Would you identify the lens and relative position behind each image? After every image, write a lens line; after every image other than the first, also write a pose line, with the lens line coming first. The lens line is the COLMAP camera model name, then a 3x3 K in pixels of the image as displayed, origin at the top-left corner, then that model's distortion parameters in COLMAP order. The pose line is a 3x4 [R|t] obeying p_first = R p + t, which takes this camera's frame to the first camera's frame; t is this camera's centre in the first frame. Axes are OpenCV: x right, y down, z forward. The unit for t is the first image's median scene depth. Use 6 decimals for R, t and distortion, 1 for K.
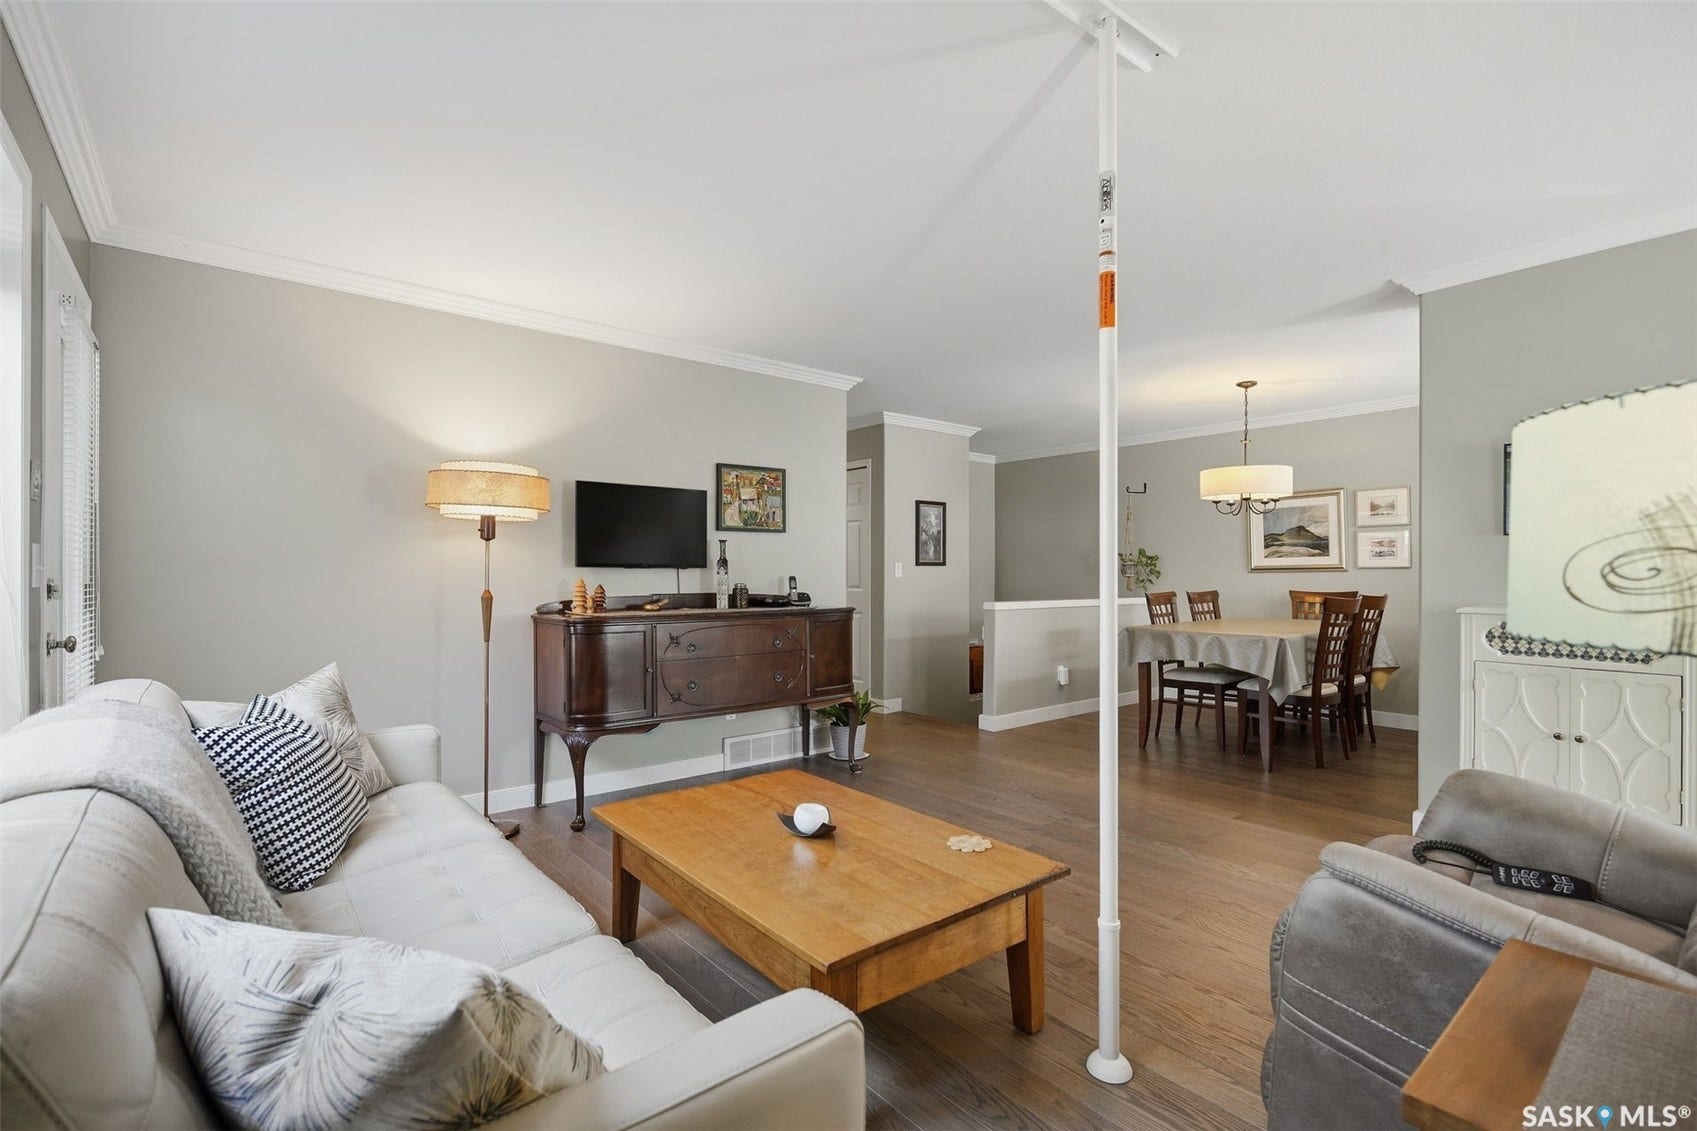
lens RADIAL K [[768.2, 0, 863.6], [0, 768.2, 579.7], [0, 0, 1]] dist [-0.003161, 0.000971]
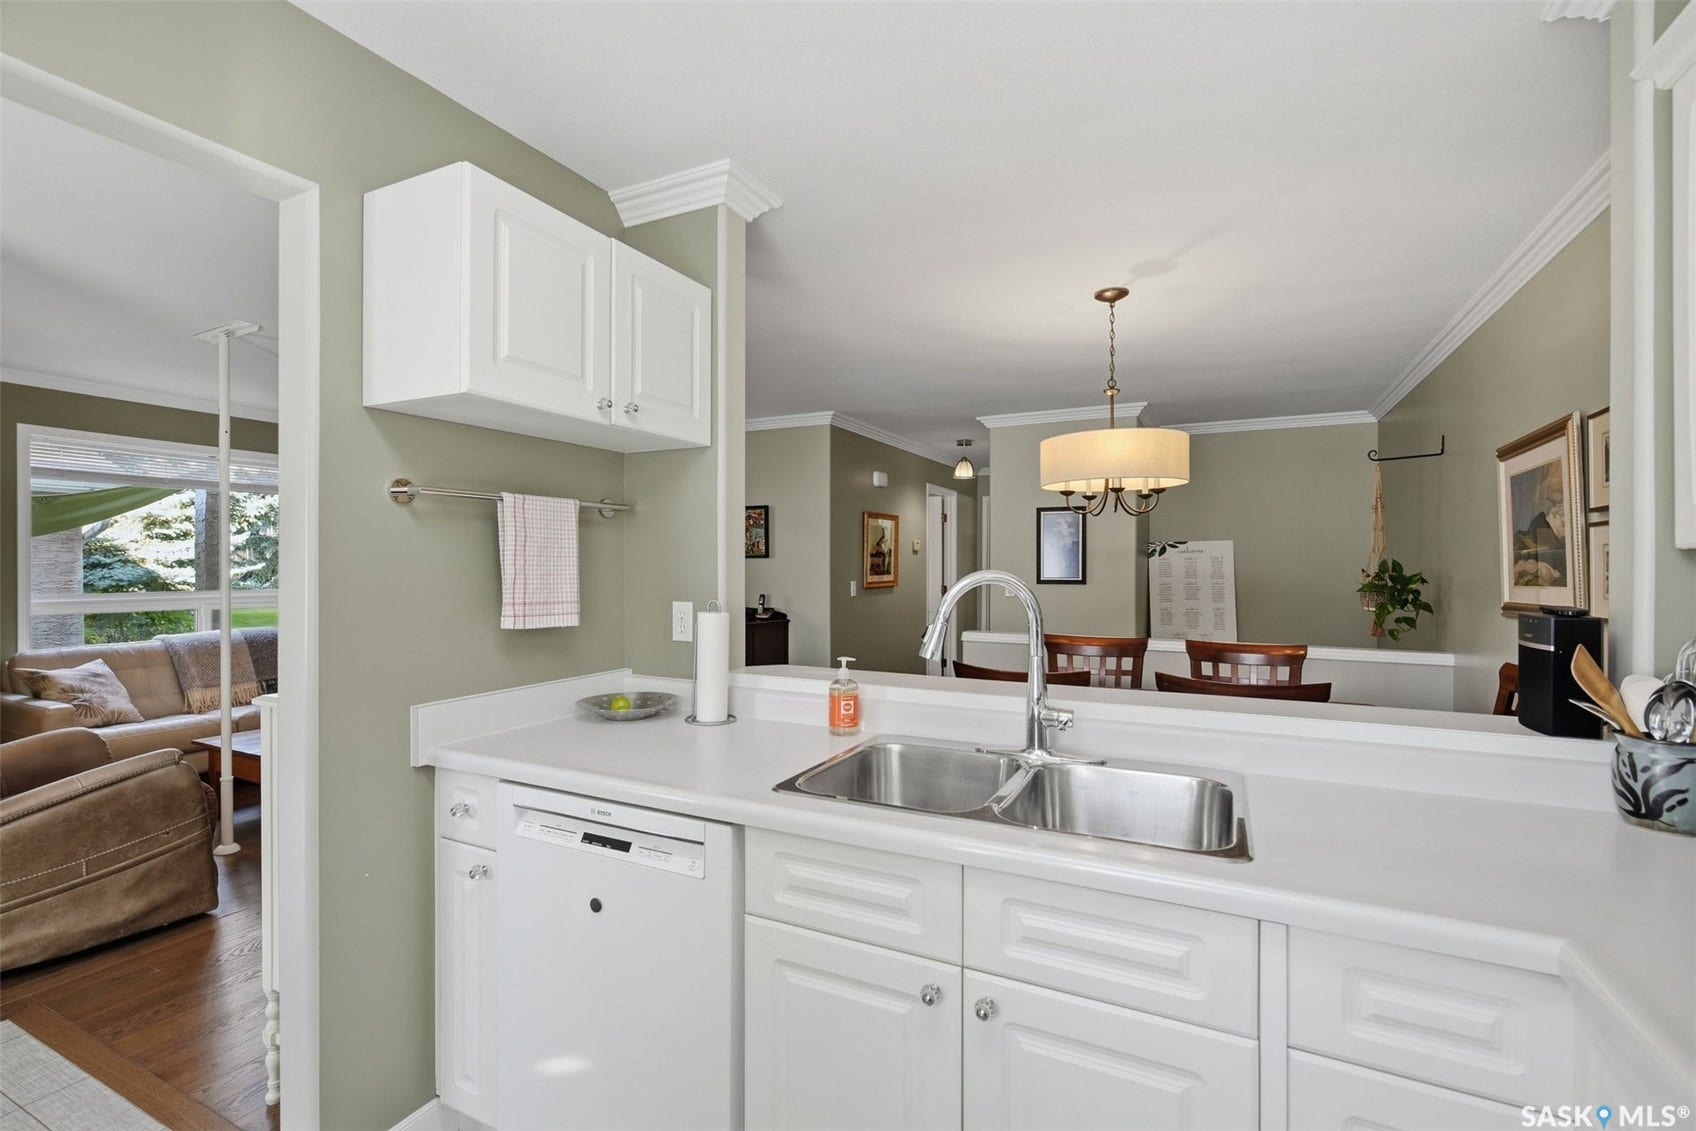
lens RADIAL K [[767.8, 0, 843.3], [0, 767.8, 571.6], [0, 0, 1]] dist [-0.003161, 0.000971]
pose [[0.398308, 0.008864, -0.917209, 1.070119], [-0.010055, 0.999935, 0.005298, -0.047862], [0.917197, 0.007112, 0.398371, 0.641016]]
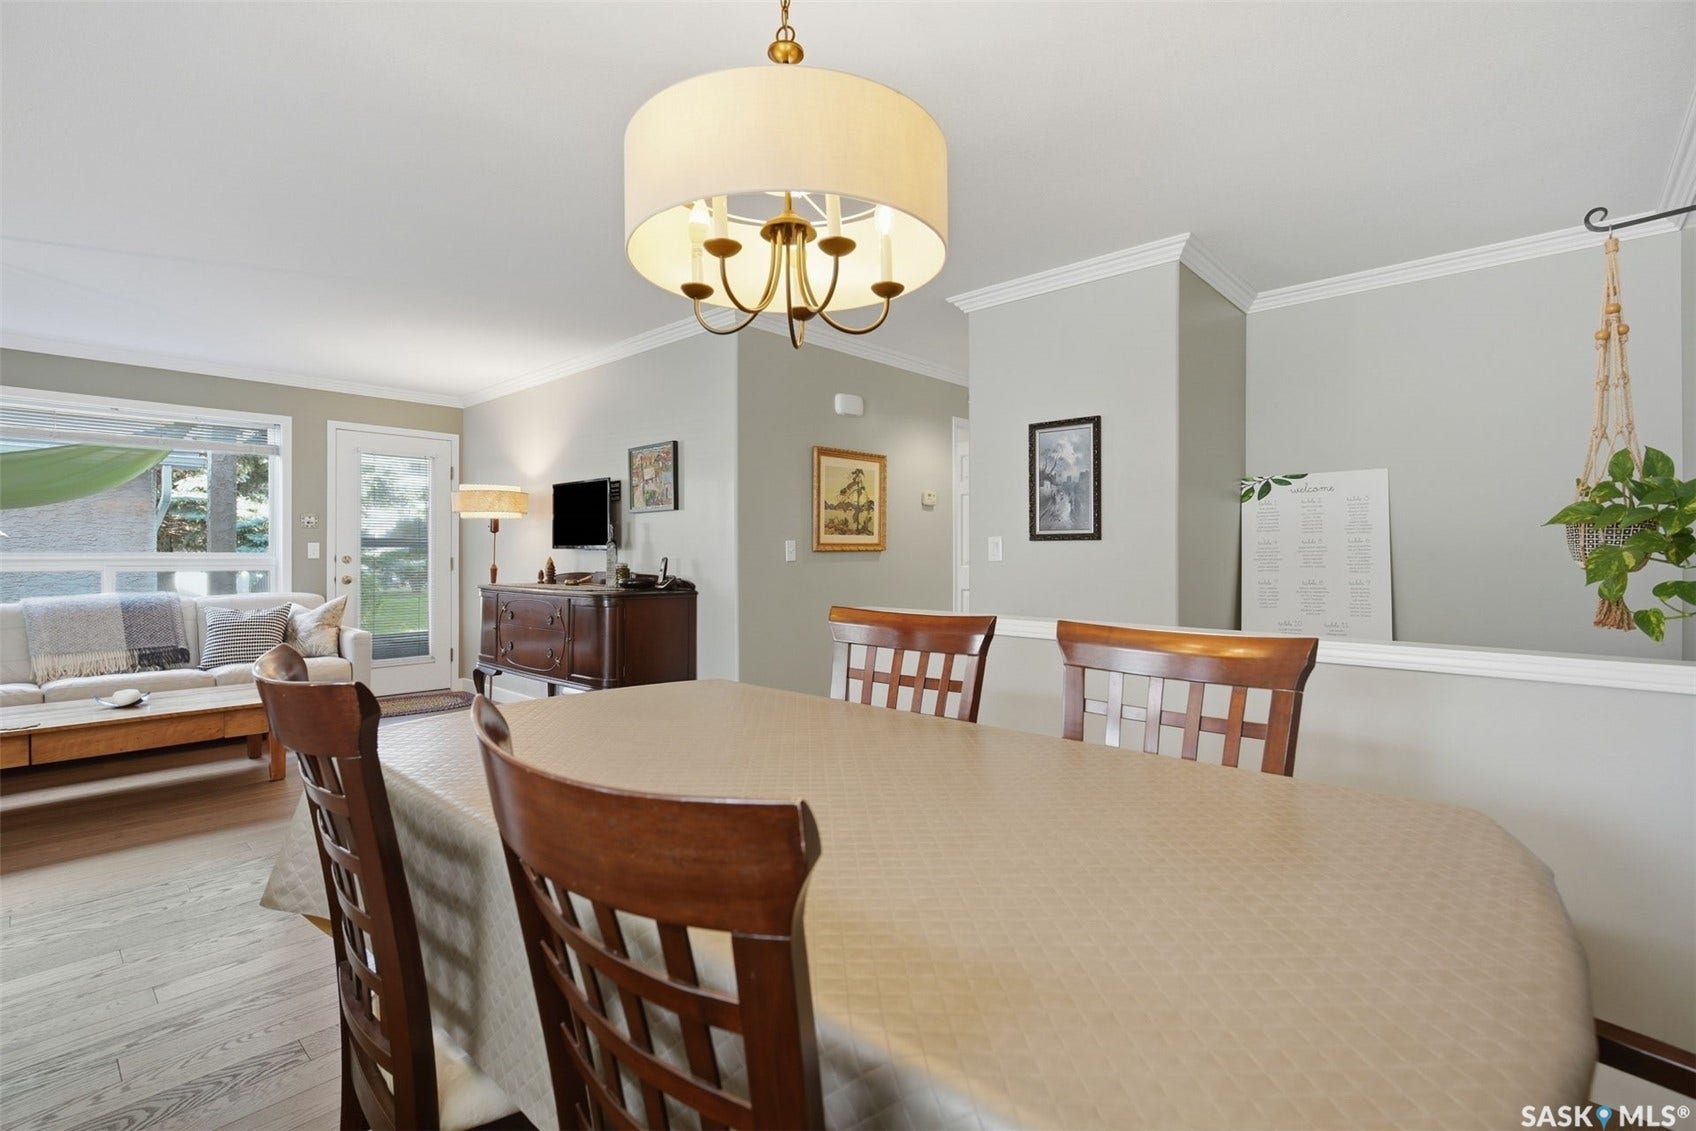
lens RADIAL K [[767.8, 0, 846.3], [0, 767.8, 556.8], [0, 0, 1]] dist [-0.003161, 0.000971]
pose [[0.131678, 0.005622, -0.991277, 0.848383], [-0.008476, 0.999954, 0.004546, -0.010846], [0.991256, 0.007804, 0.131720, 1.102458]]
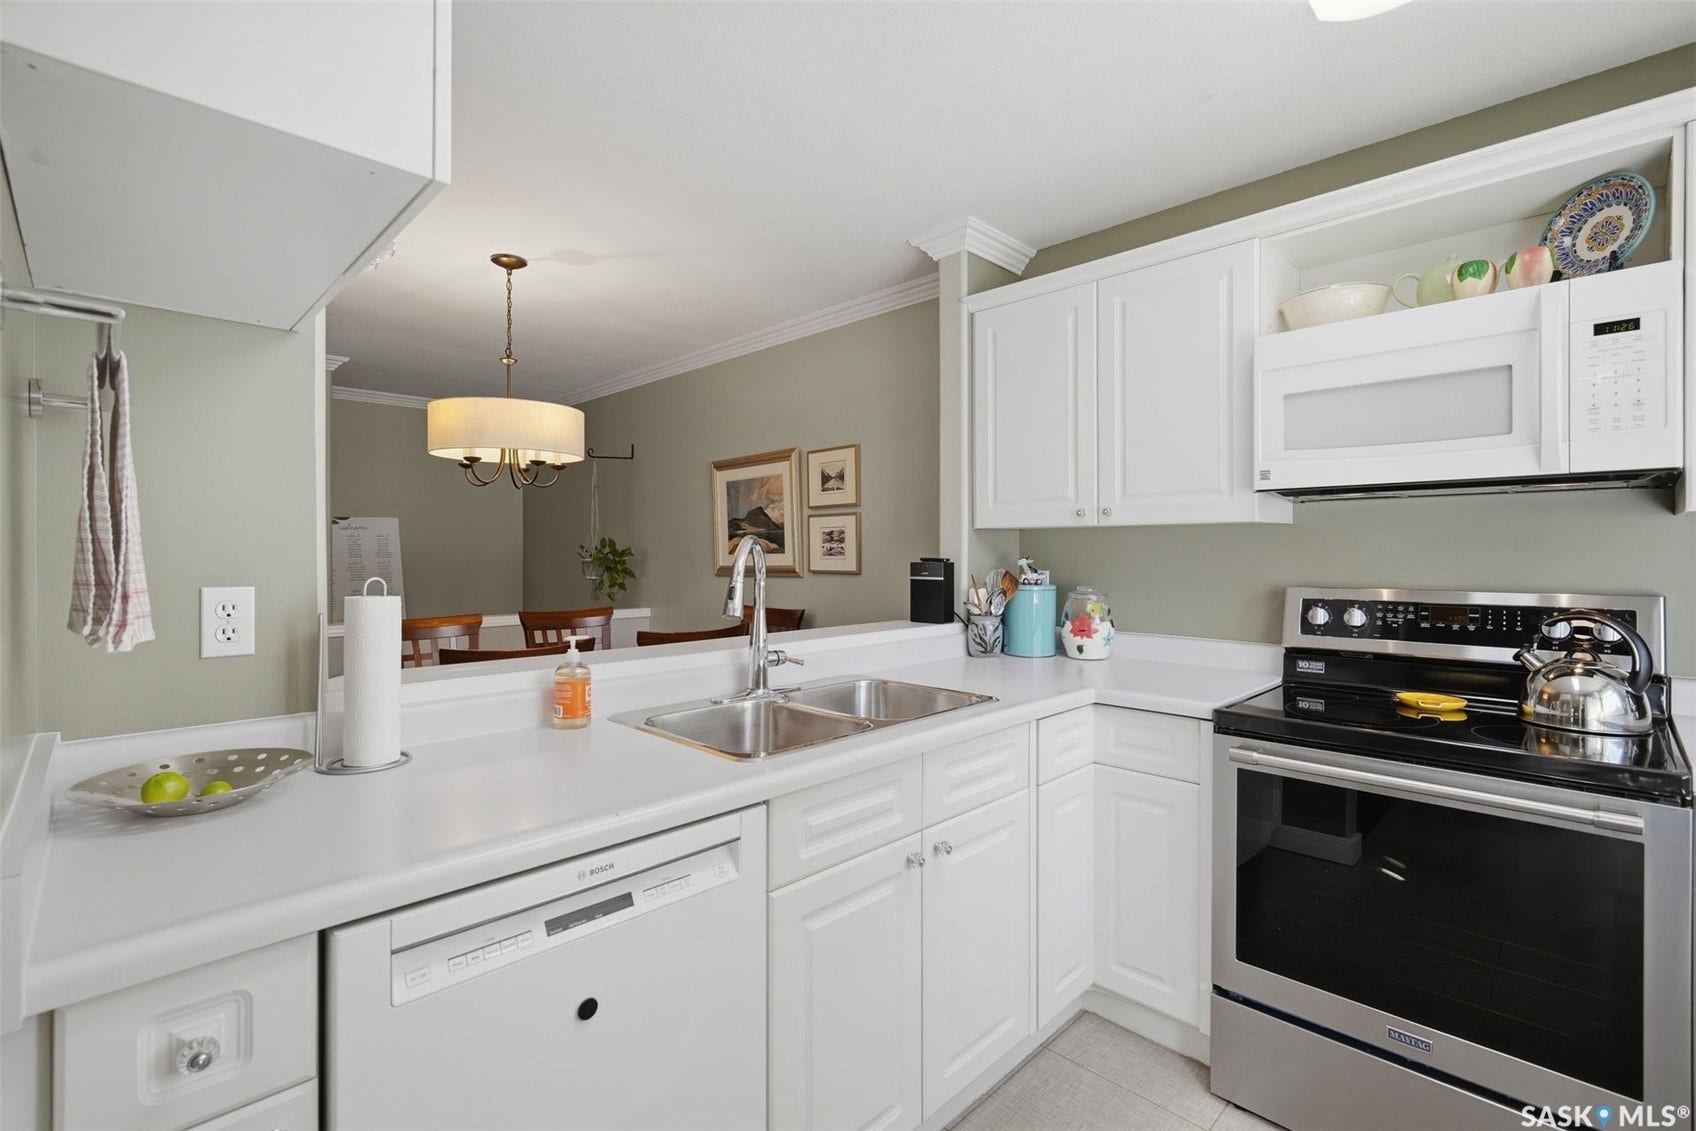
lens RADIAL K [[767.8, 0, 885.4], [0, 767.8, 538.2], [0, 0, 1]] dist [-0.003161, 0.000971]
pose [[0.992558, 0.001482, 0.121765, 0.795289], [0.001417, 0.999718, -0.023719, -0.036323], [-0.121766, 0.023715, 0.992275, 0.442343]]
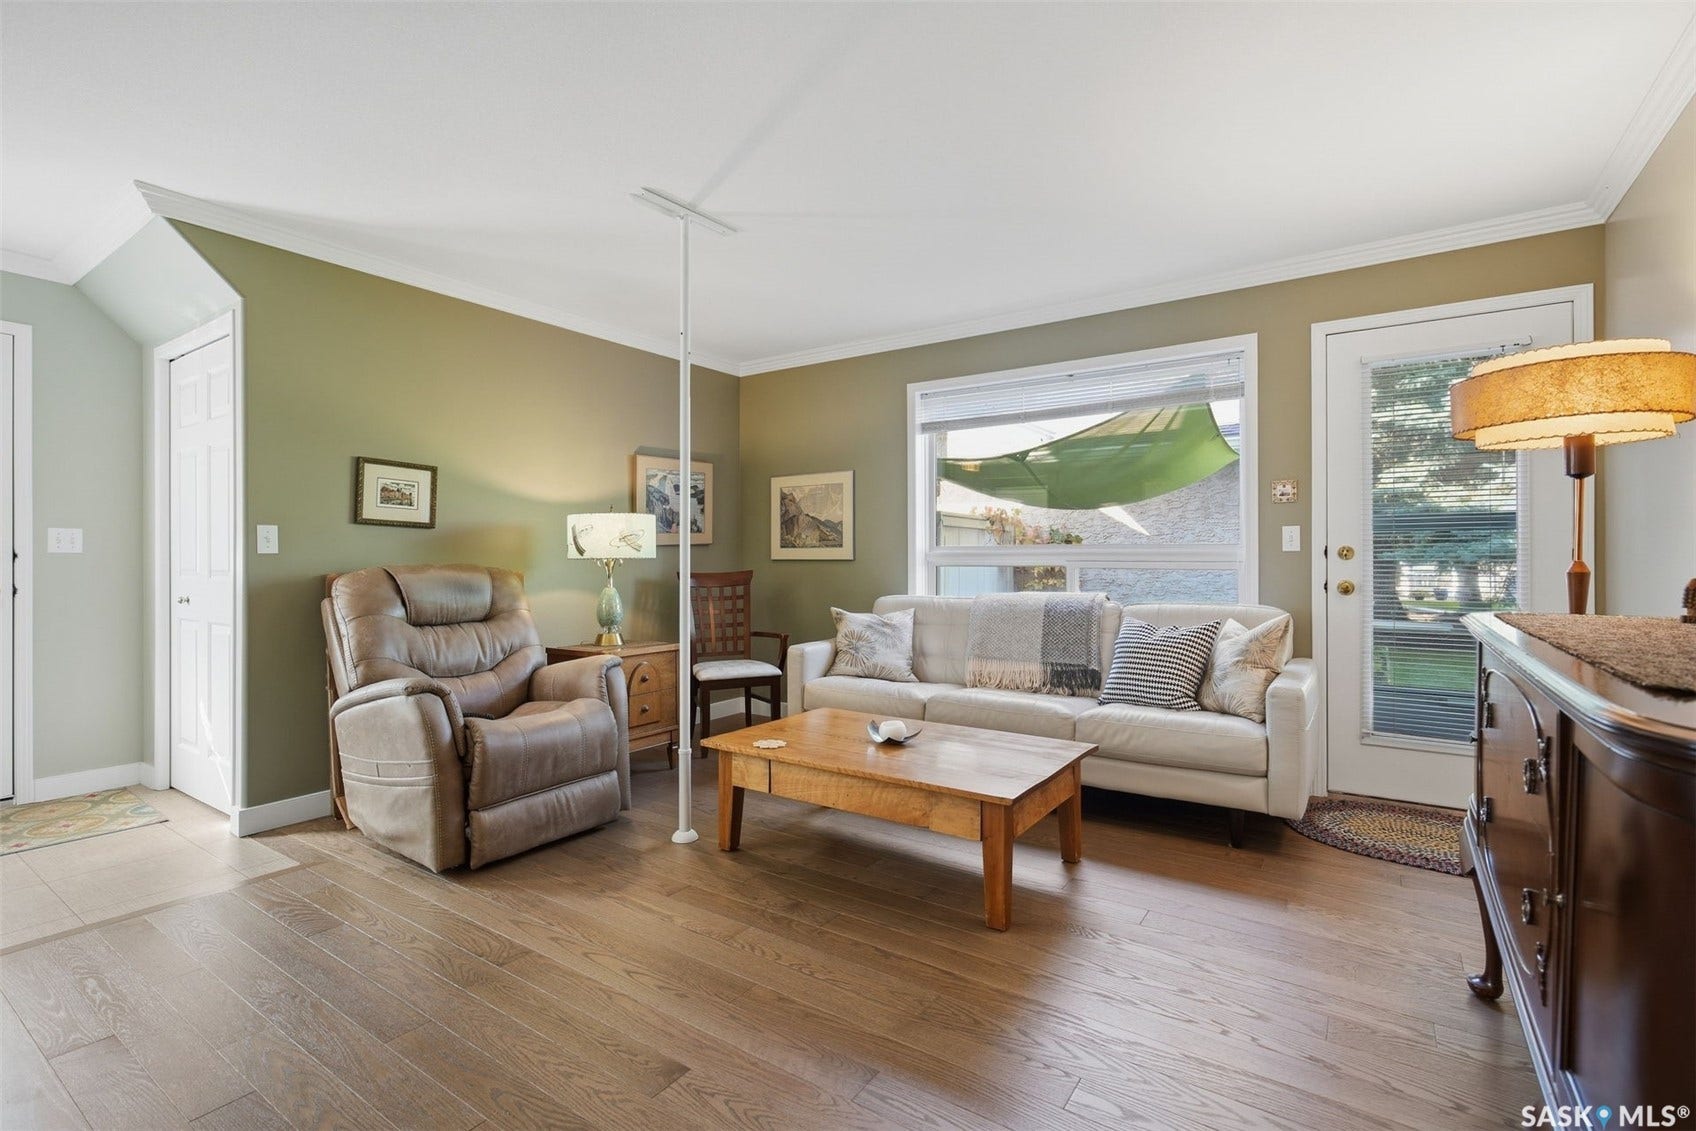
lens RADIAL K [[767.8, 0, 854.6], [0, 767.8, 561.7], [0, 0, 1]] dist [-0.003161, 0.000971]
pose [[-0.960878, 0.005226, -0.276924, 0.160754], [0.001914, 0.999923, 0.012229, 0.004528], [0.276967, 0.011221, -0.960814, 1.037117]]
